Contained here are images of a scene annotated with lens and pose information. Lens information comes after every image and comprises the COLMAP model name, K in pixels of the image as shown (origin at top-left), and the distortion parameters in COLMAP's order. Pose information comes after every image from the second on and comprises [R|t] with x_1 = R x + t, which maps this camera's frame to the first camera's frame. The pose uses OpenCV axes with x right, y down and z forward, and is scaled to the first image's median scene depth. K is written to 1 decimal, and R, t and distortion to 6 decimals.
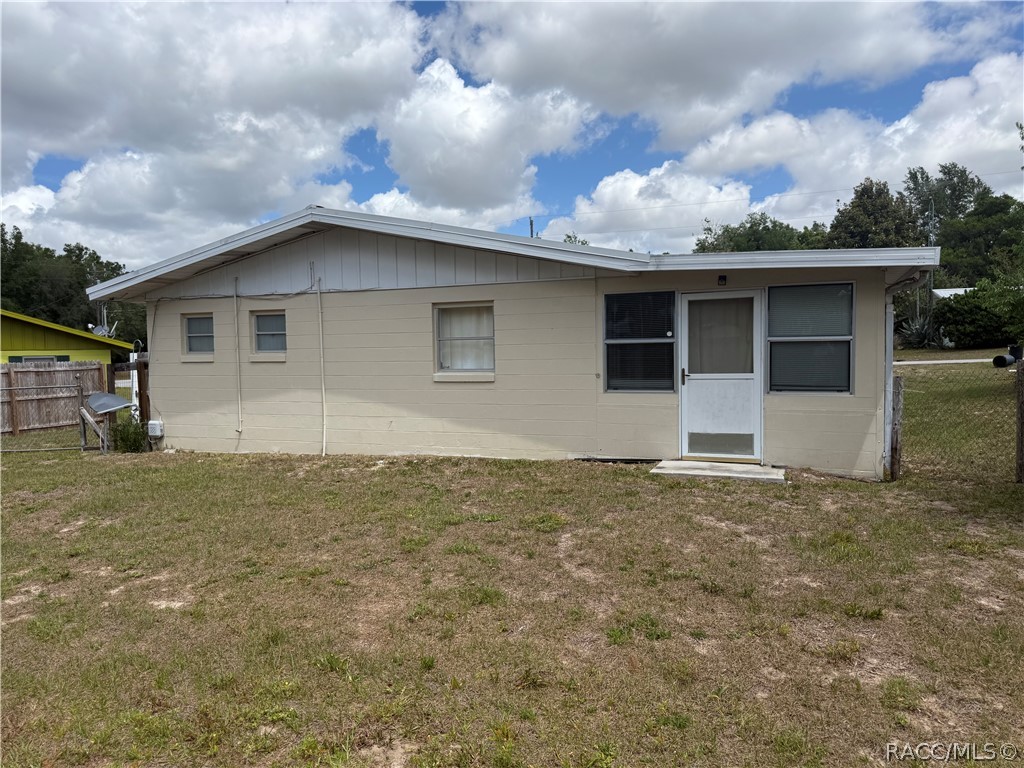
lens RADIAL K [[712.3, 0, 513.0], [0, 712.3, 383.1], [0, 0, 1]] dist [0.120145, -0.164824]
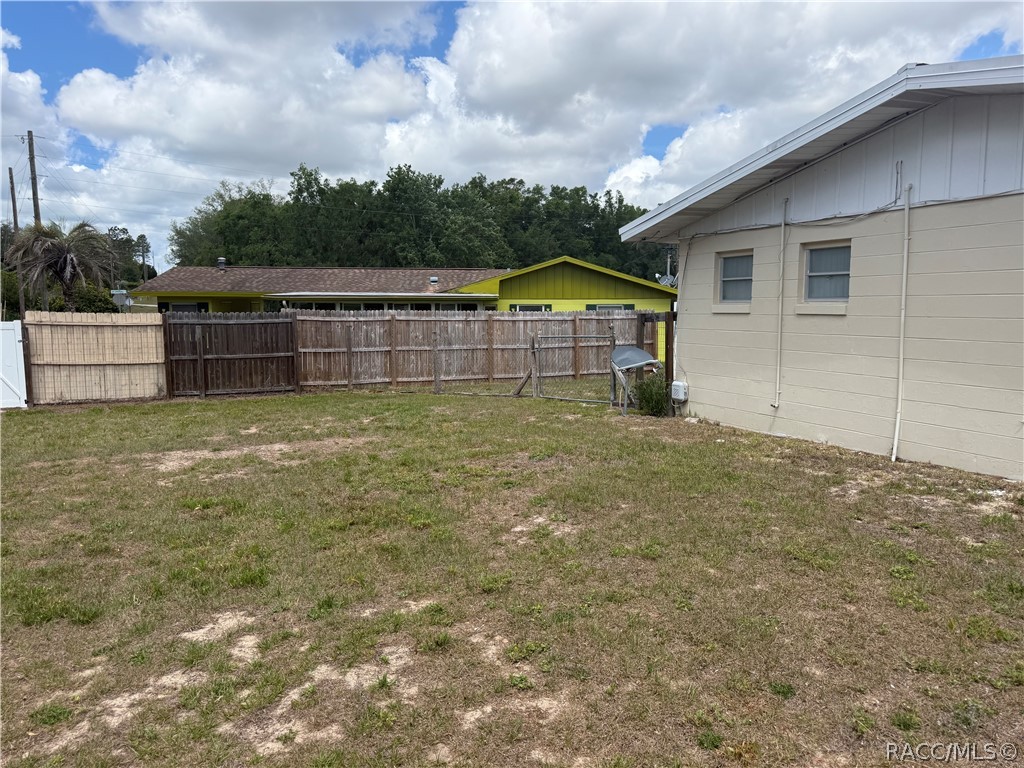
lens RADIAL K [[712.3, 0, 513.0], [0, 712.3, 383.1], [0, 0, 1]] dist [0.120145, -0.164824]
pose [[0.730734, 0.087157, -0.677076, -0.067290], [-0.040682, 0.995613, 0.084254, -0.009300], [0.681449, -0.034023, 0.731074, 0.254577]]
